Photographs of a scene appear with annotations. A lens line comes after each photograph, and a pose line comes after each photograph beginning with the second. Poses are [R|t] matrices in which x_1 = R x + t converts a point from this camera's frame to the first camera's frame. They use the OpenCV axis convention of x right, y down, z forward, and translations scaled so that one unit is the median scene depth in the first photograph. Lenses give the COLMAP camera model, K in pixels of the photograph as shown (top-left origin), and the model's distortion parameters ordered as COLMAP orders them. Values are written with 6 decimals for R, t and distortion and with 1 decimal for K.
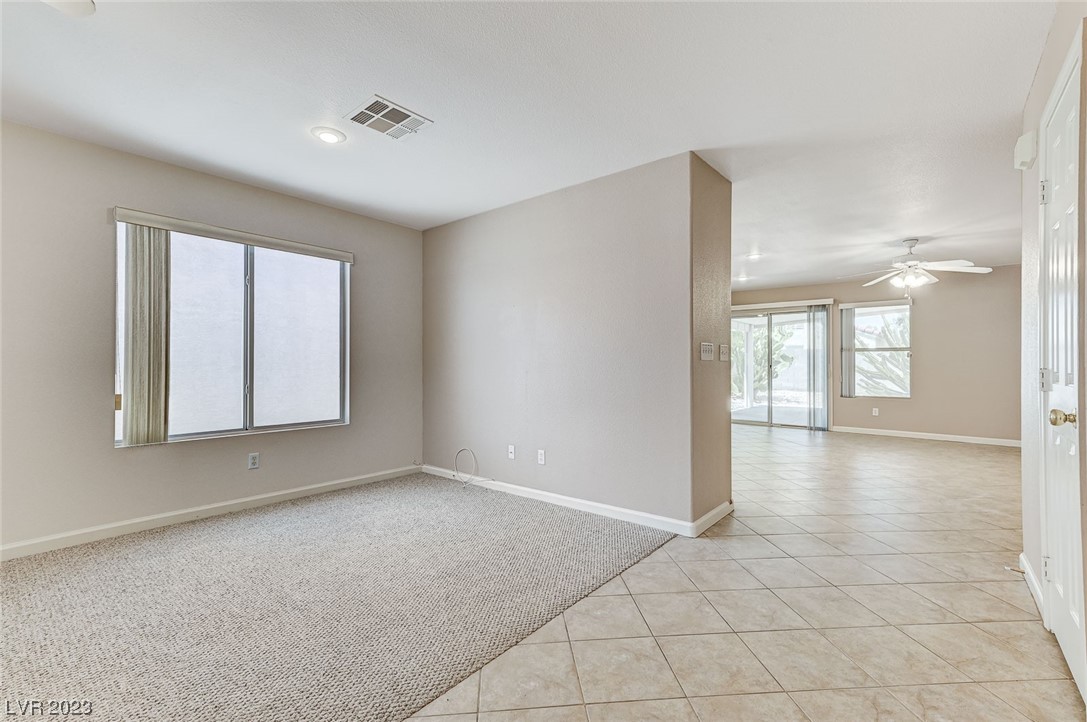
lens RADIAL K [[458.6, 0, 549.8], [0, 458.6, 362.5], [0, 0, 1]] dist [0.019712, 0.001669]
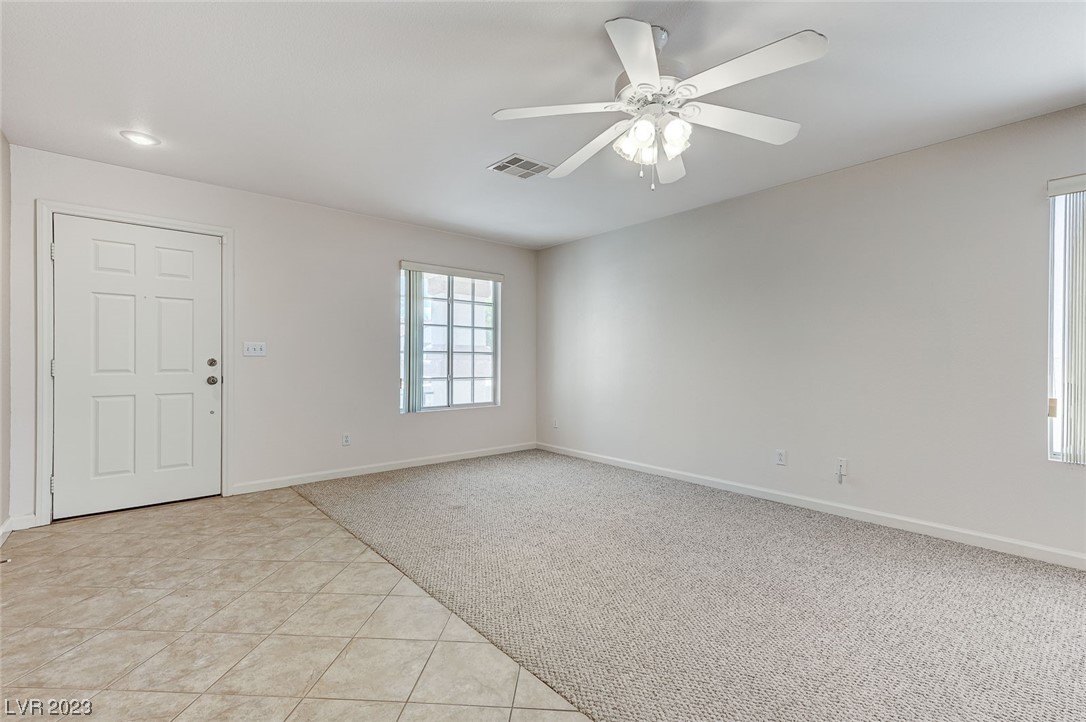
lens RADIAL K [[479.5, 0, 547.1], [0, 479.5, 358.4], [0, 0, 1]] dist [0.023156, -0.000423]
pose [[-0.149140, -0.008733, -0.988778, 0.494706], [-0.004624, 0.999956, -0.008134, 0.012799], [0.988805, 0.003359, -0.149174, 0.686994]]
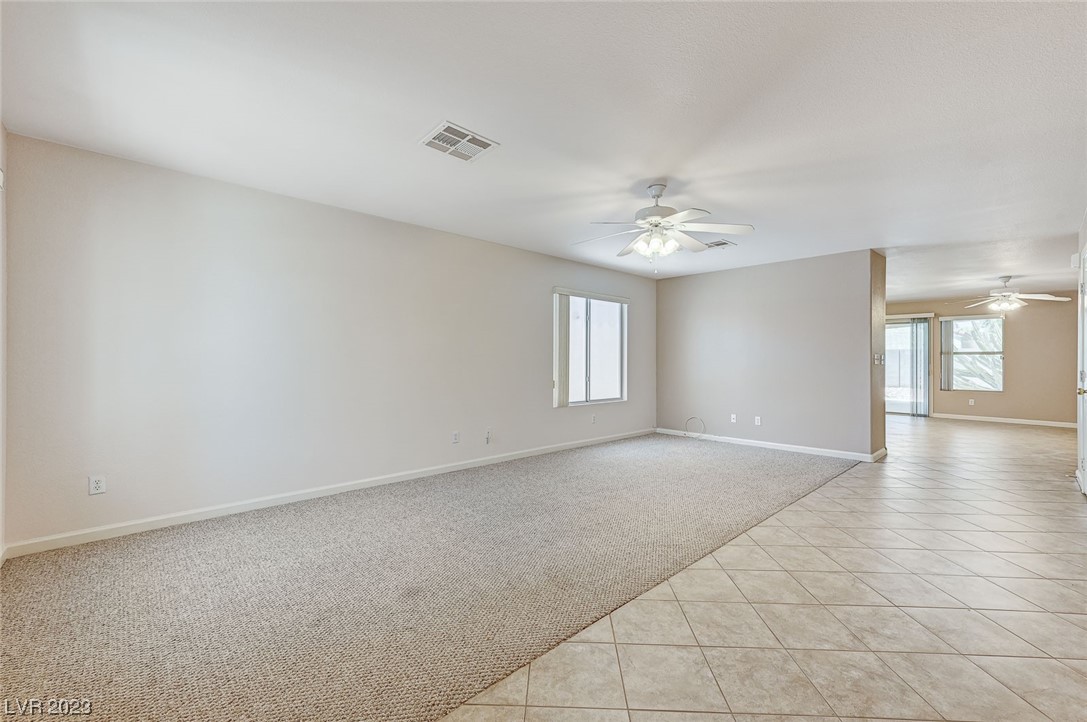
lens RADIAL K [[458.6, 0, 543.5], [0, 458.6, 357.4], [0, 0, 1]] dist [0.019712, 0.001669]
pose [[0.994221, -0.000471, -0.107352, -0.319163], [-0.000196, 0.999981, -0.006203, -0.007450], [0.107353, 0.006188, 0.994202, -0.389194]]
